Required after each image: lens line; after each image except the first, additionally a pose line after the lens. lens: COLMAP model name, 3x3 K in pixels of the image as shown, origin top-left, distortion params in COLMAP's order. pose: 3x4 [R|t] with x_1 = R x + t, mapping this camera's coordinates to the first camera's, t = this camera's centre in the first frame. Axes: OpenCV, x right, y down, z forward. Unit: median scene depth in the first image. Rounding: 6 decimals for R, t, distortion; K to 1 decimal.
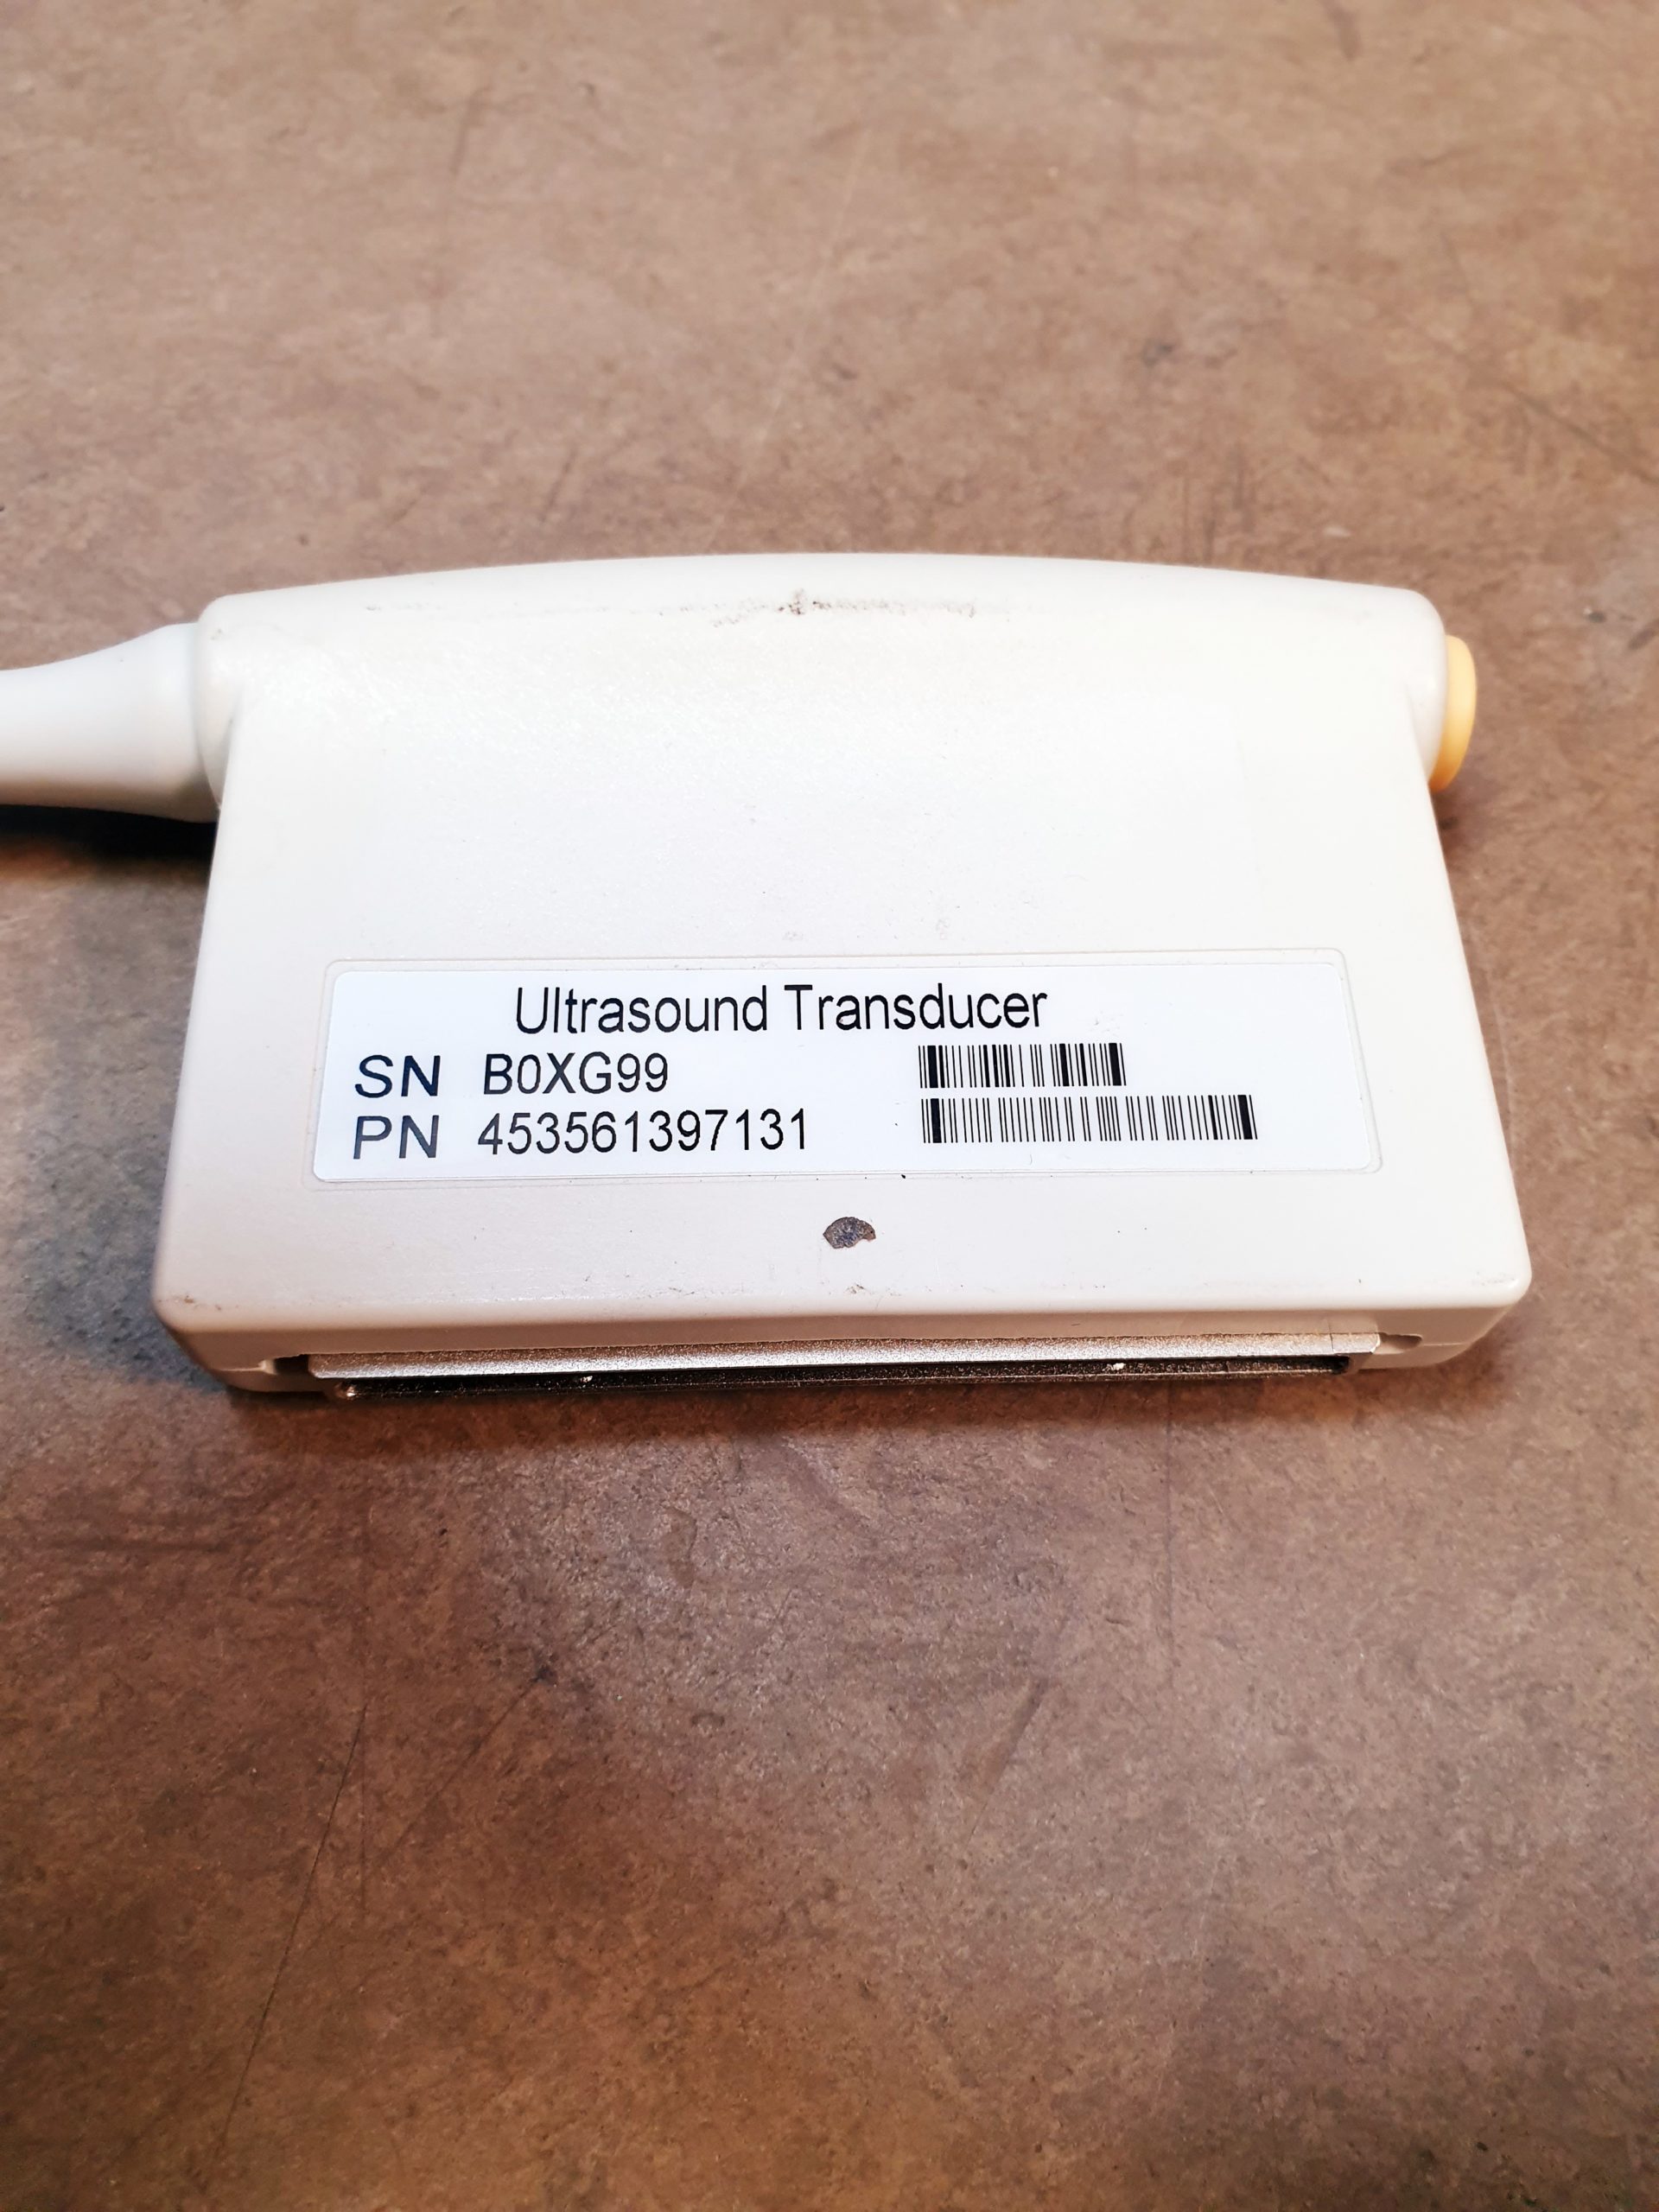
lens RADIAL K [[1810.0, 0, 829.5], [0, 1810.0, 1106.0], [0, 0, 1]] dist [-0.109220, 0.150732]
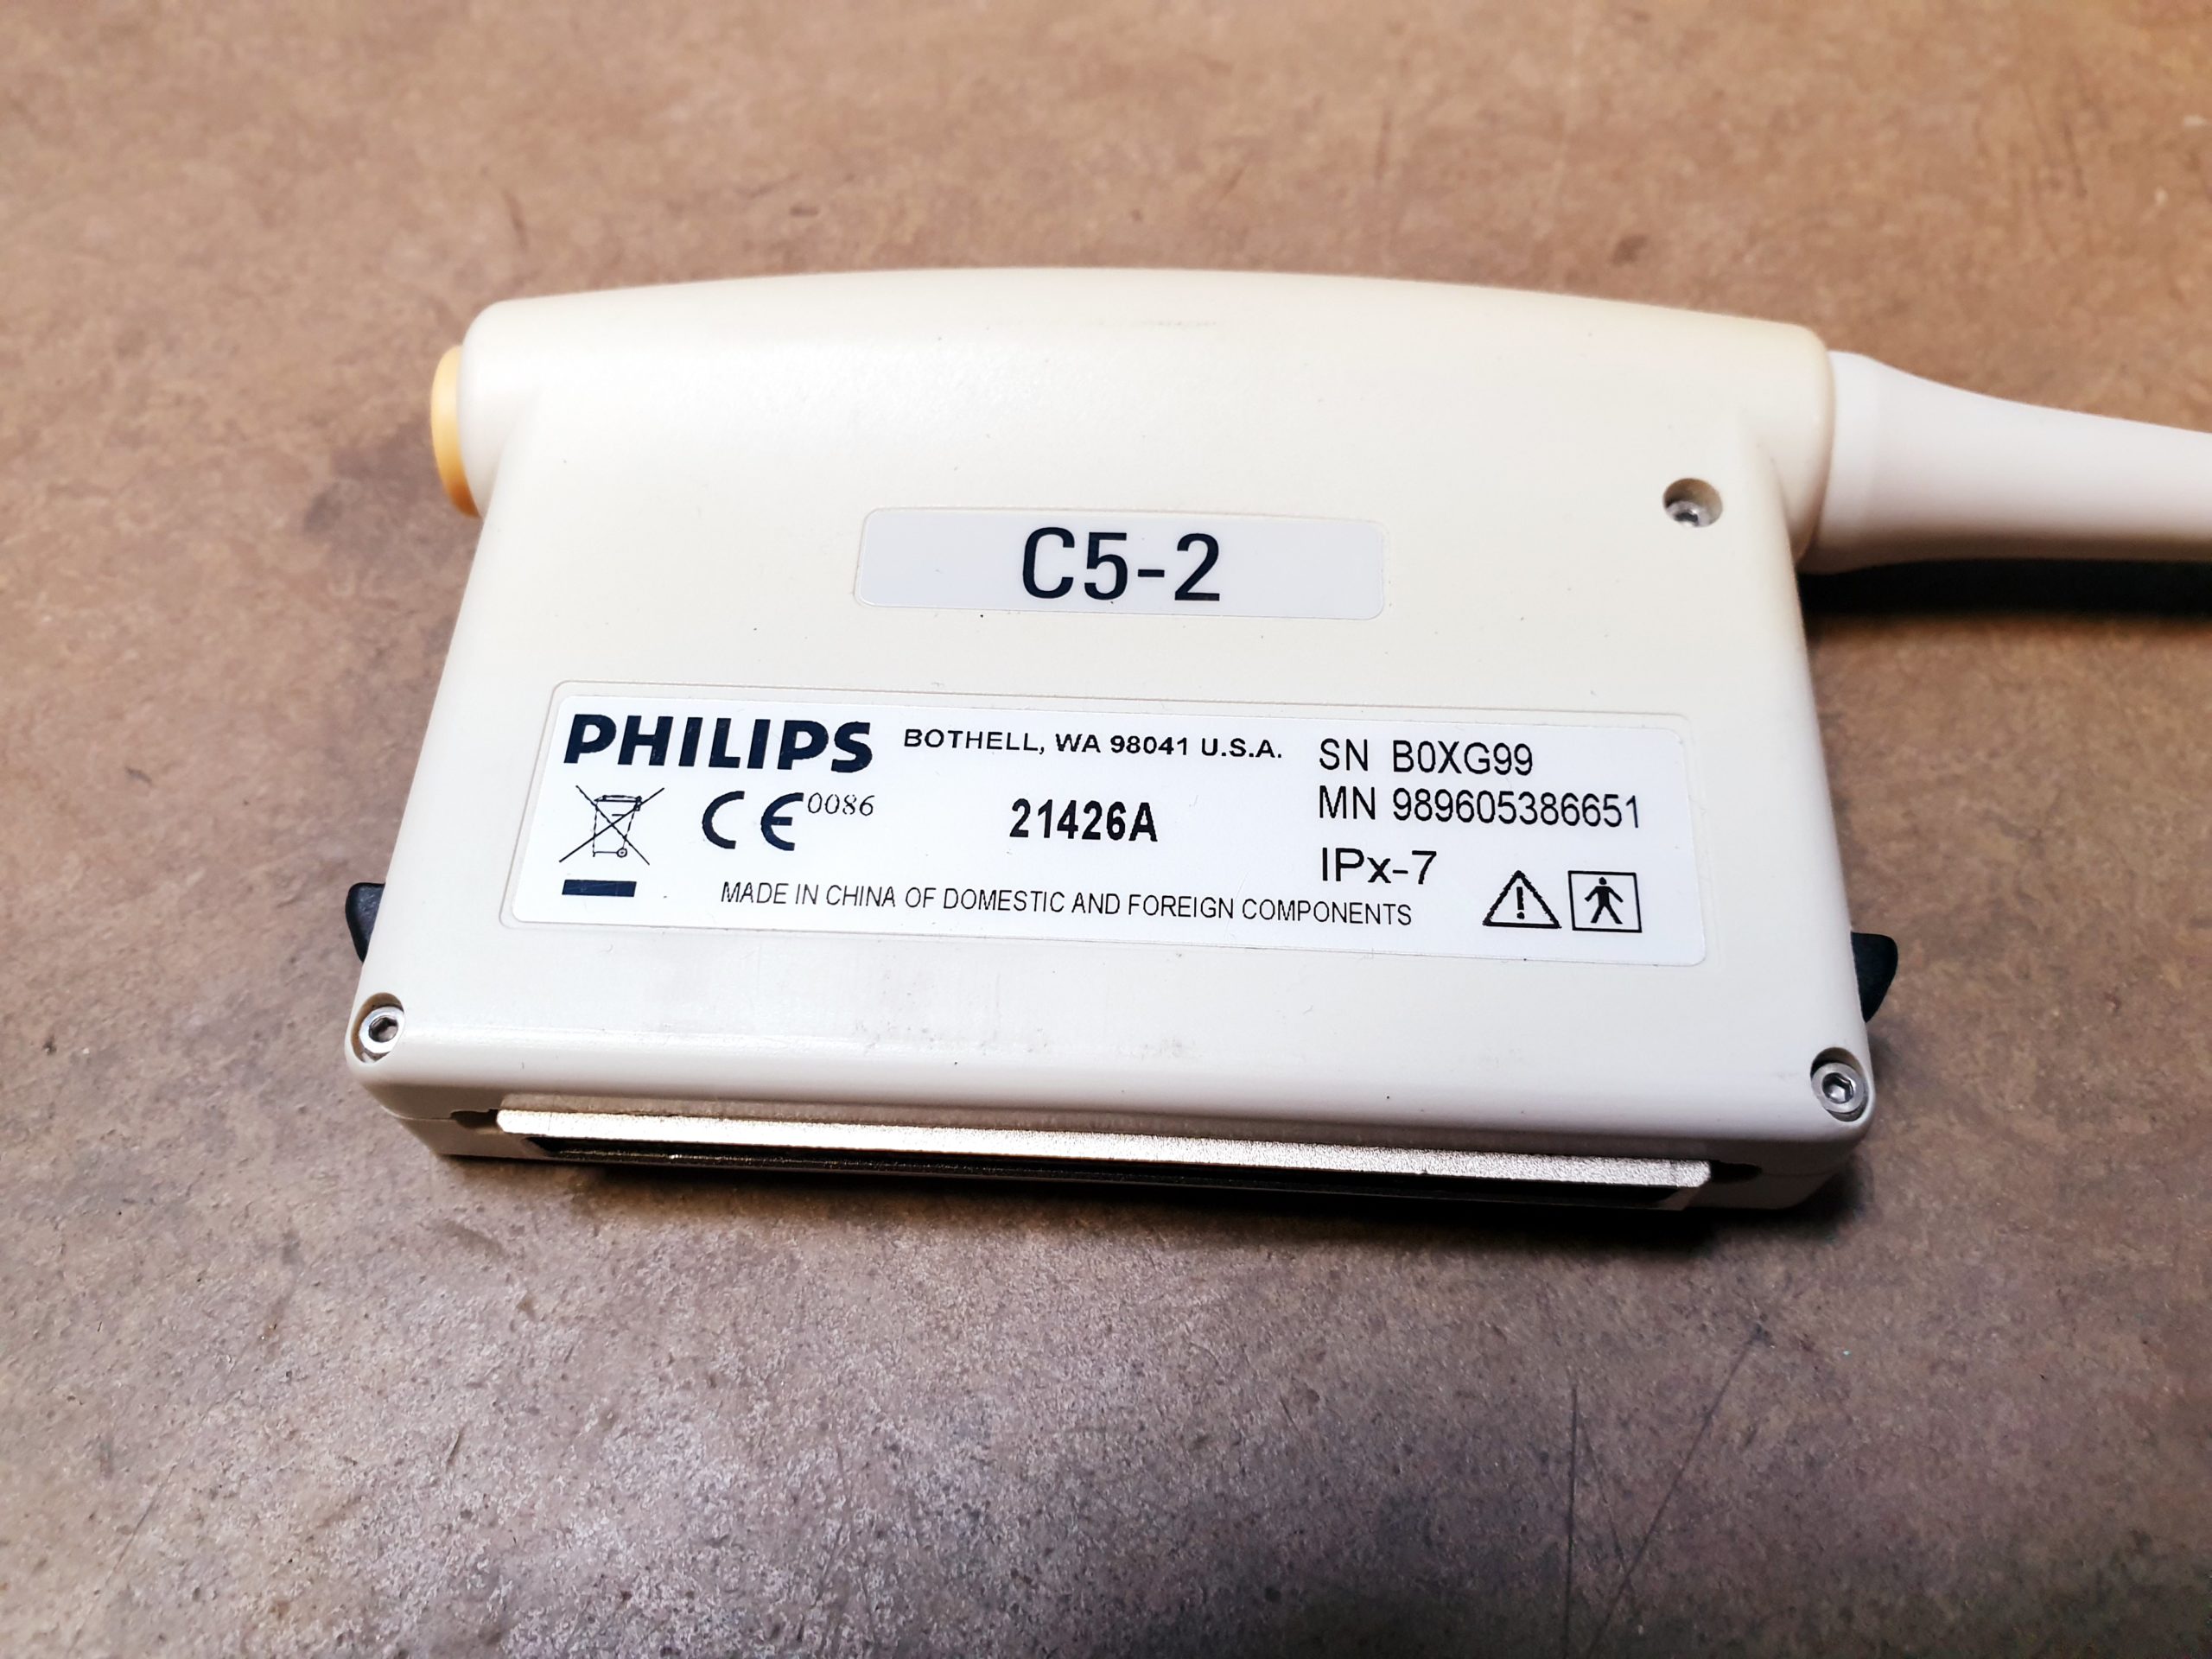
lens RADIAL K [[1837.0, 0, 1106.0], [0, 1837.0, 829.5], [0, 0, 1]] dist [-0.115785, 0.148019]
pose [[0.996275, -0.082533, -0.024993, -0.311616], [0.081375, 0.995701, -0.044238, 0.051257], [0.028536, 0.042040, 0.998708, 0.040366]]
